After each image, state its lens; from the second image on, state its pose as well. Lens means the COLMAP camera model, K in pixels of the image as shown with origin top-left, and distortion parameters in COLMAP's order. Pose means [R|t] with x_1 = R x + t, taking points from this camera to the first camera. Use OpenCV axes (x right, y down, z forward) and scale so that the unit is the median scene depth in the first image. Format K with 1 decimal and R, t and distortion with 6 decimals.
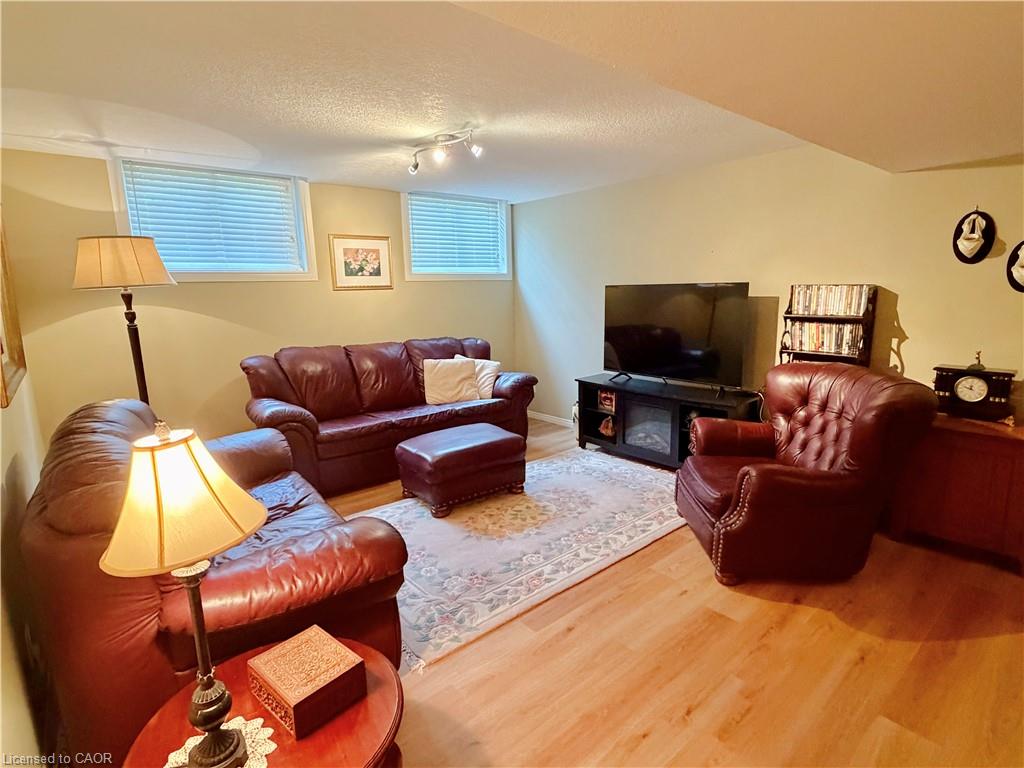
lens RADIAL K [[524.5, 0, 512.6], [0, 524.5, 385.0], [0, 0, 1]] dist [0.007292, 0.000281]
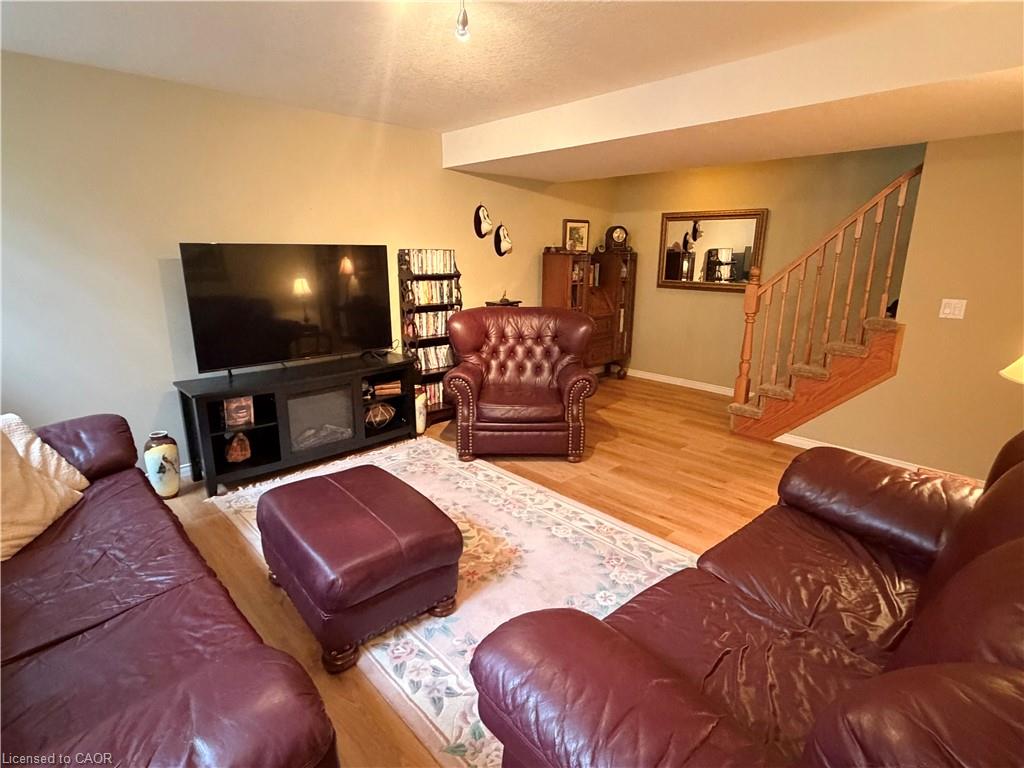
lens RADIAL K [[524.5, 0, 510.9], [0, 524.5, 383.2], [0, 0, 1]] dist [0.007292, 0.000281]
pose [[-0.060994, -0.226113, 0.972190, -0.712268], [0.178248, 0.955879, 0.233502, -0.145768], [-0.982093, 0.187533, -0.017999, 0.908374]]
